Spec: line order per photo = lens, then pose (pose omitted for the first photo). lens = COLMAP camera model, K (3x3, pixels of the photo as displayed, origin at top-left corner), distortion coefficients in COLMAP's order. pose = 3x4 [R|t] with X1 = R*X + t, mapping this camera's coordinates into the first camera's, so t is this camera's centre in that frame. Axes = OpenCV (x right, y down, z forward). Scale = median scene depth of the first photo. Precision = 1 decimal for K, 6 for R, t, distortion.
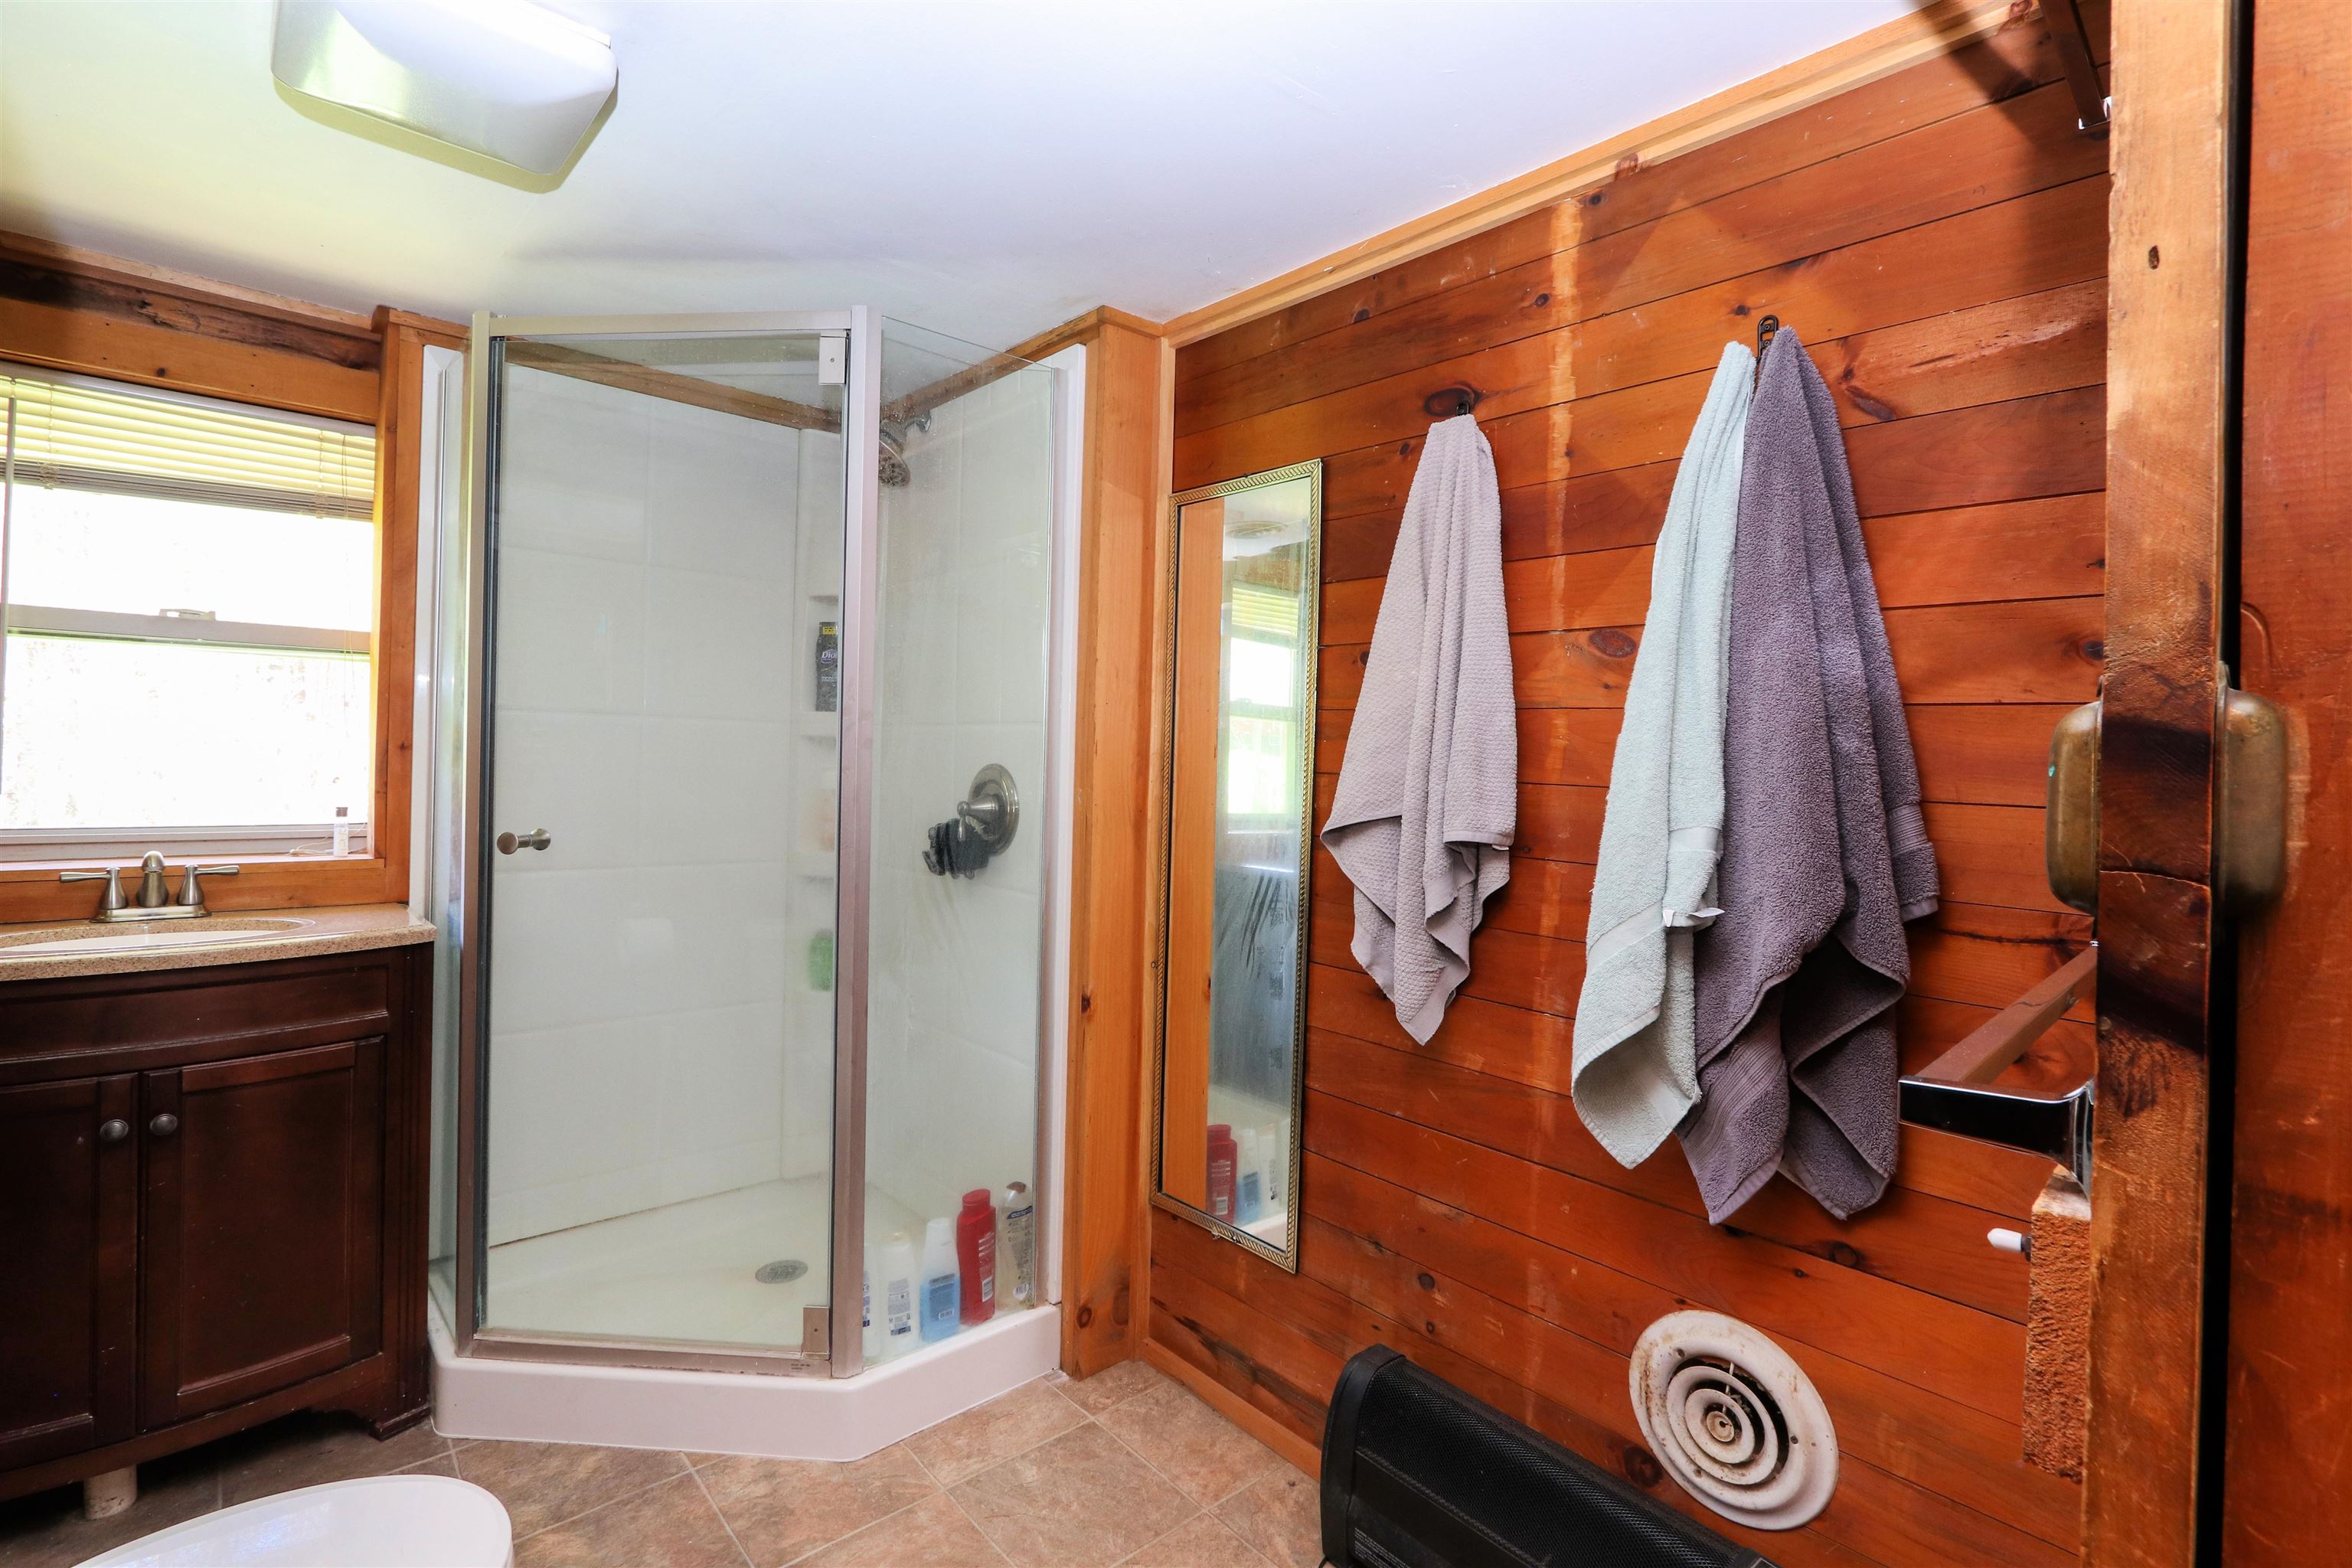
lens RADIAL K [[1090.2, 0, 1174.0], [0, 1090.2, 768.0], [0, 0, 1]] dist [-0.014101, 0.000486]
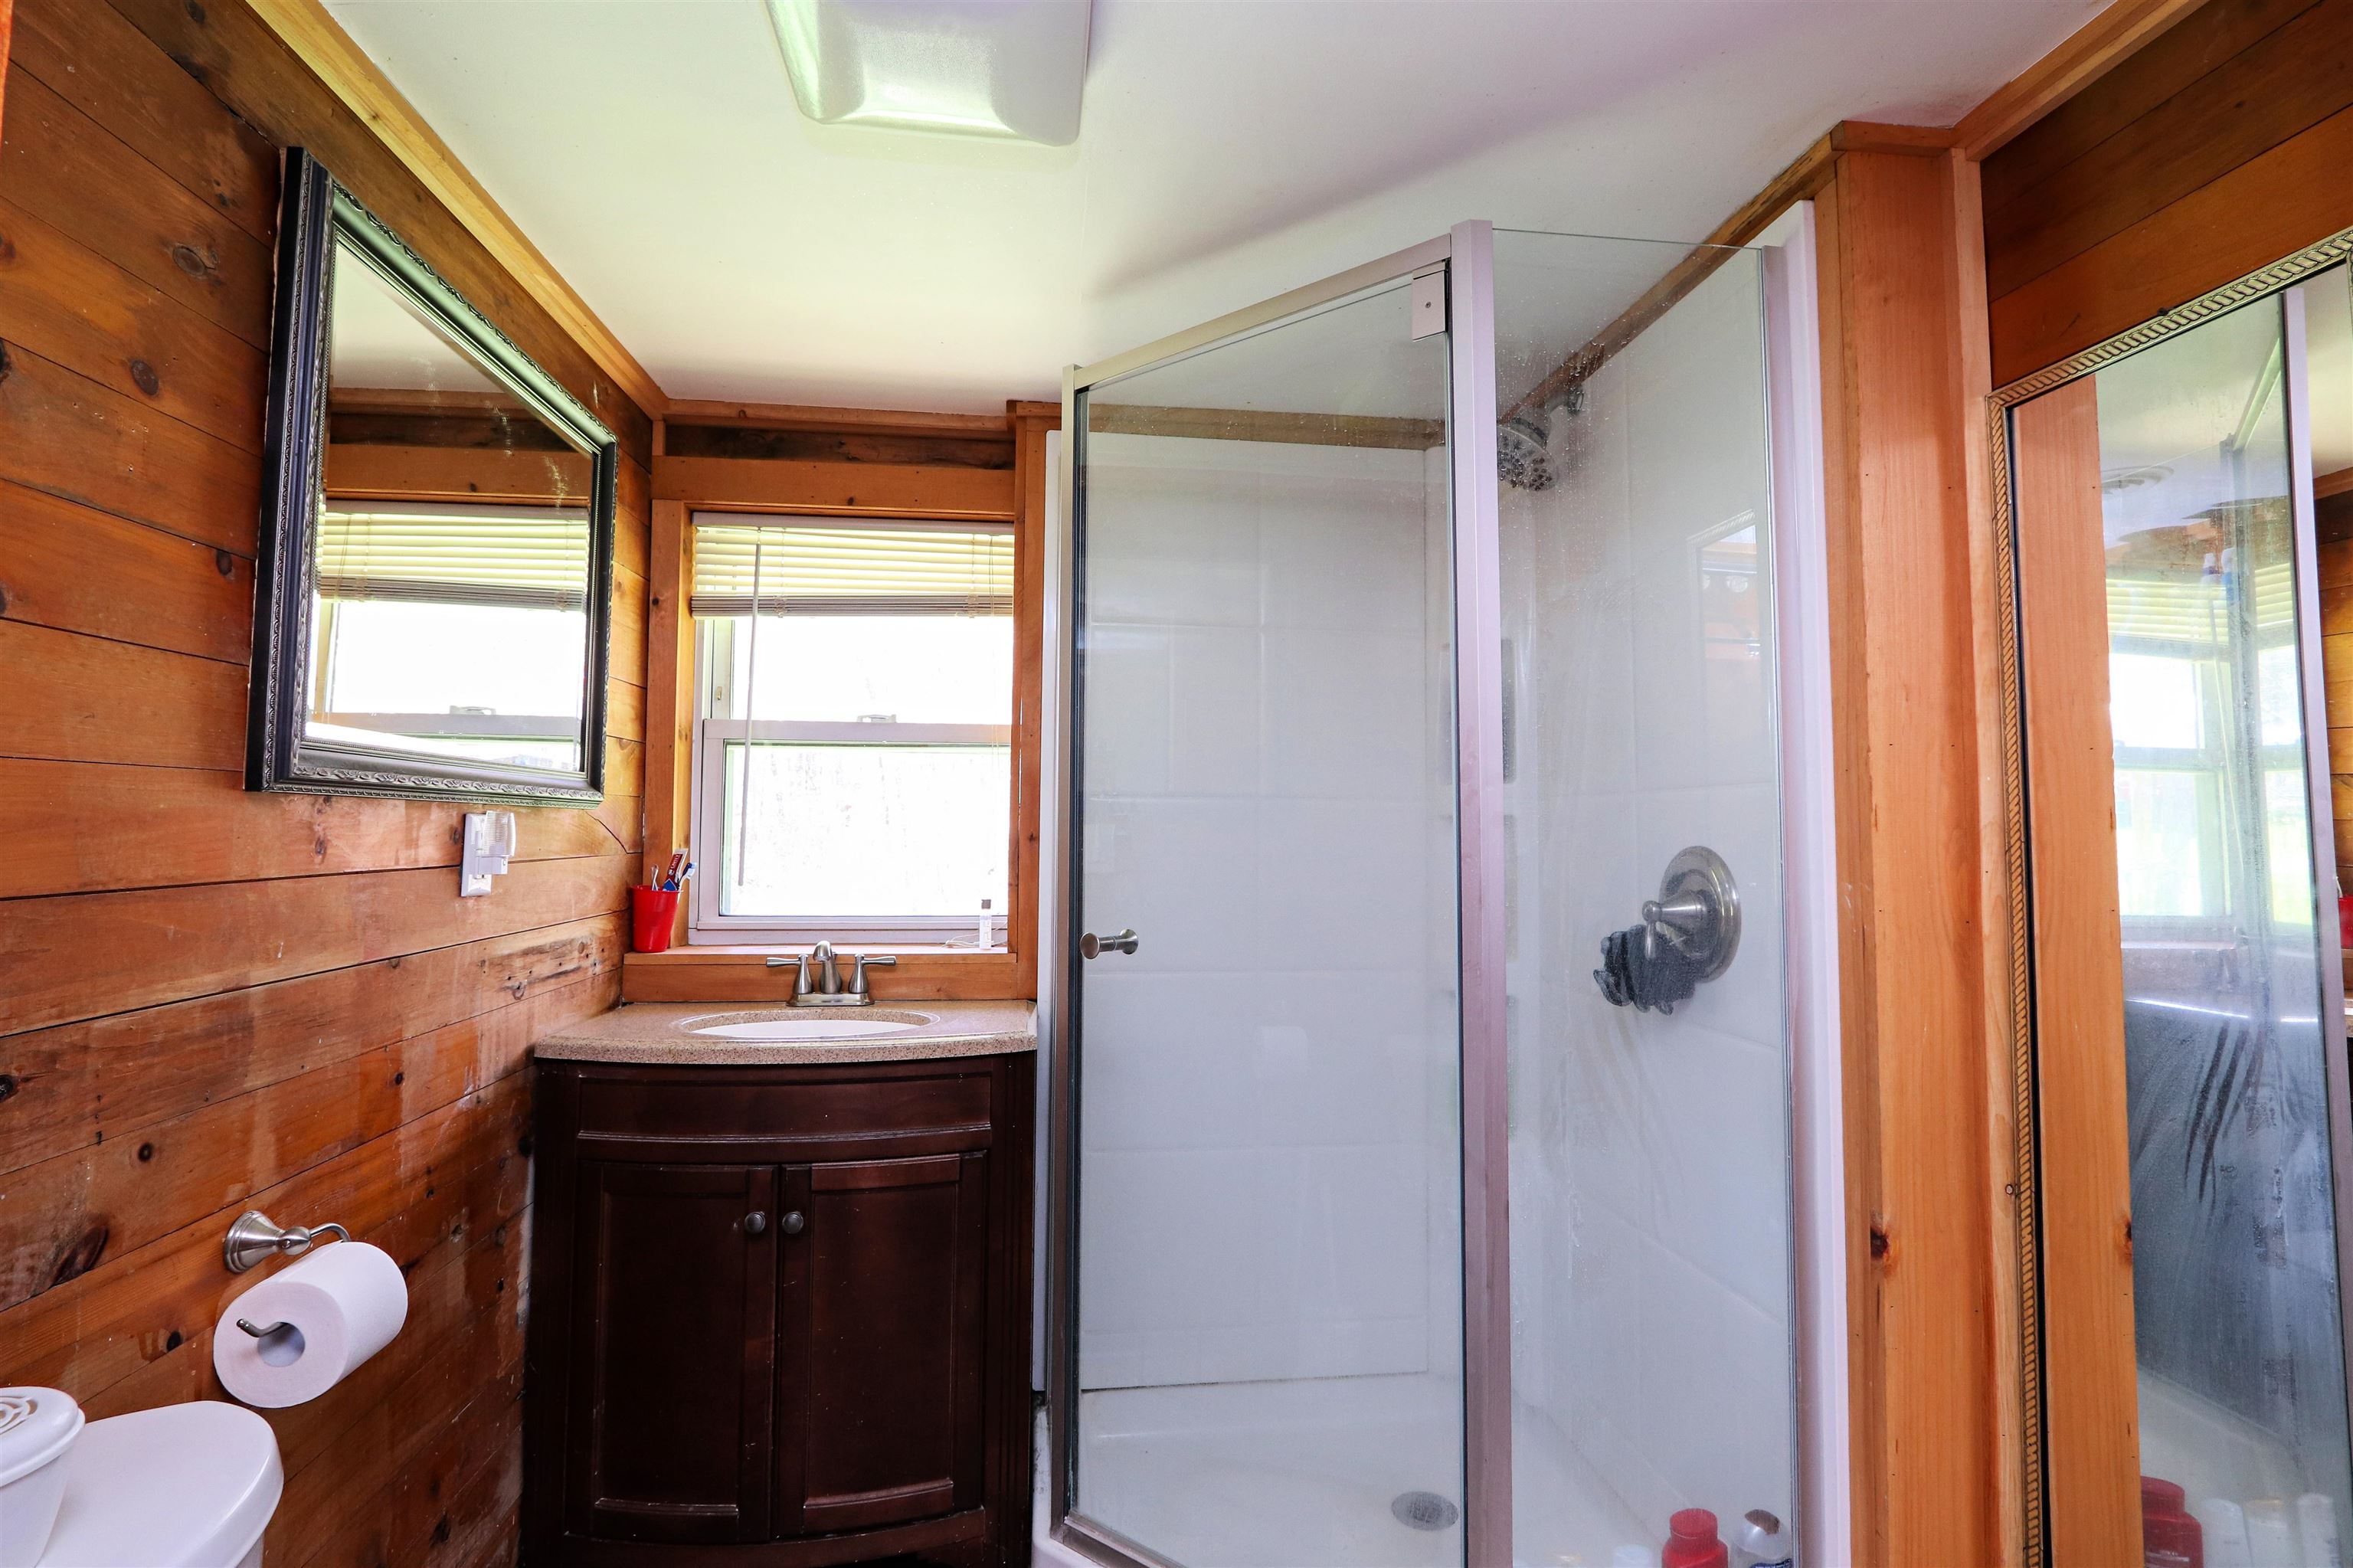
lens RADIAL K [[1090.7, 0, 1174.5], [0, 1090.7, 768.0], [0, 0, 1]] dist [-0.014101, 0.000486]
pose [[0.814636, -0.055995, -0.577263, -0.038670], [0.010897, 0.996630, -0.081297, -0.000999], [0.579870, 0.059937, 0.812502, 0.277249]]
